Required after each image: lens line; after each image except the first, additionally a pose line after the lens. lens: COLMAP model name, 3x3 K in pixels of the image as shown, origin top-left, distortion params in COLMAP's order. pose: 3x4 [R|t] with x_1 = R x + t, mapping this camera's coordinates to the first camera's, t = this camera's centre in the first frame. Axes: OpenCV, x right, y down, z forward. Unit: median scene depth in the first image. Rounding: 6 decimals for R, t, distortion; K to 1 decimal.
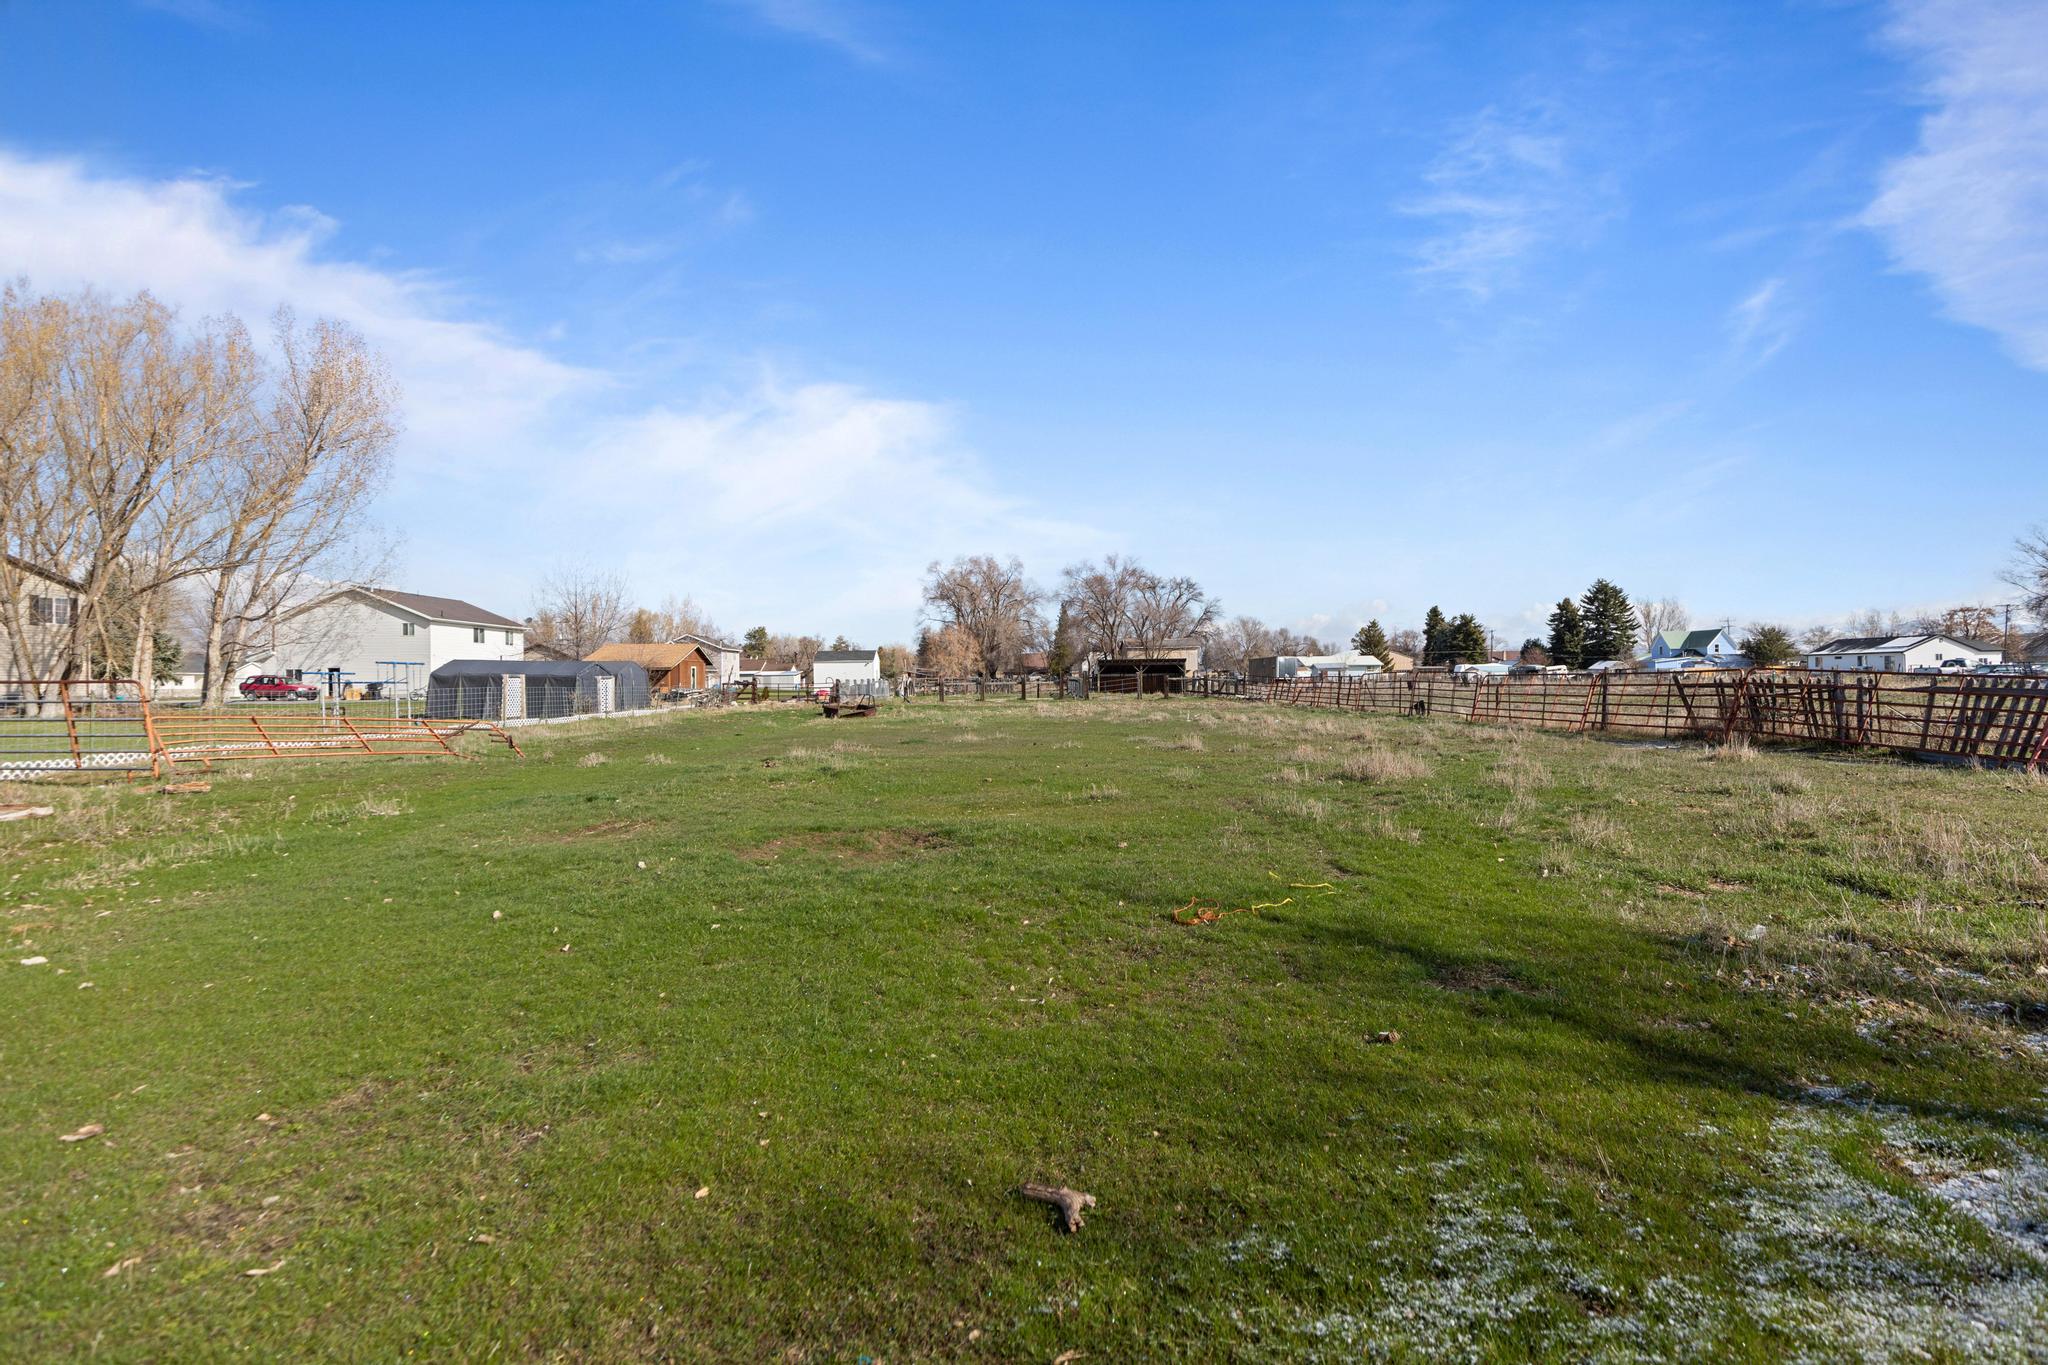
lens RADIAL K [[947.1, 0, 1037.5], [0, 947.1, 671.7], [0, 0, 1]] dist [0.012169, -0.000219]
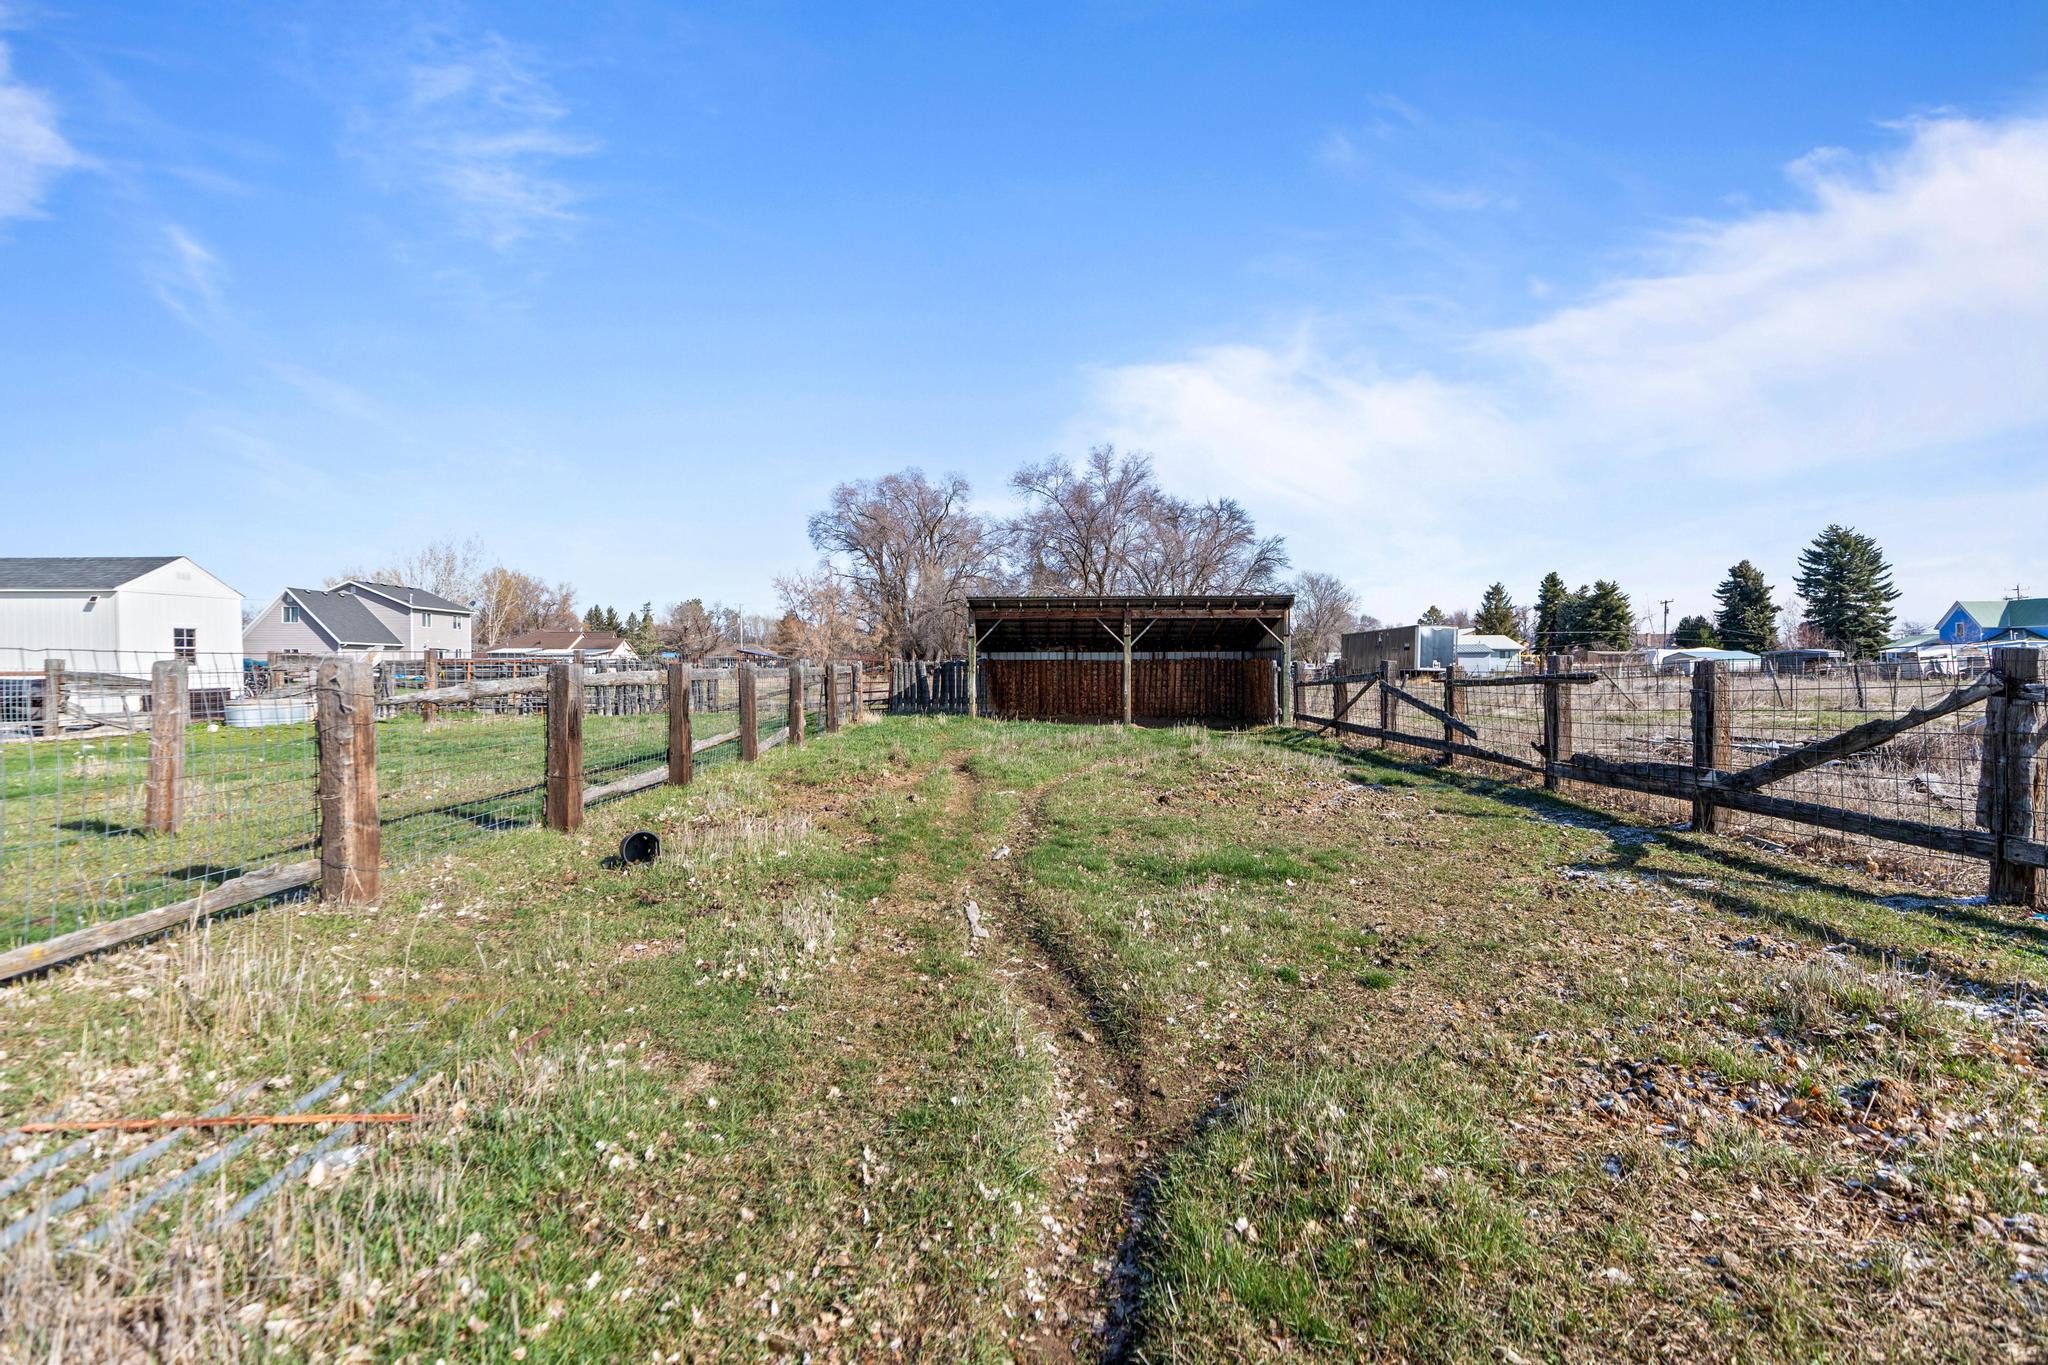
lens RADIAL K [[947.1, 0, 1036.9], [0, 947.1, 685.8], [0, 0, 1]] dist [0.012169, -0.000219]
pose [[0.999744, 0.008921, -0.020798, 0.041890], [-0.008328, 0.999561, 0.028440, 0.002598], [0.021043, -0.028260, 0.999379, 0.336361]]
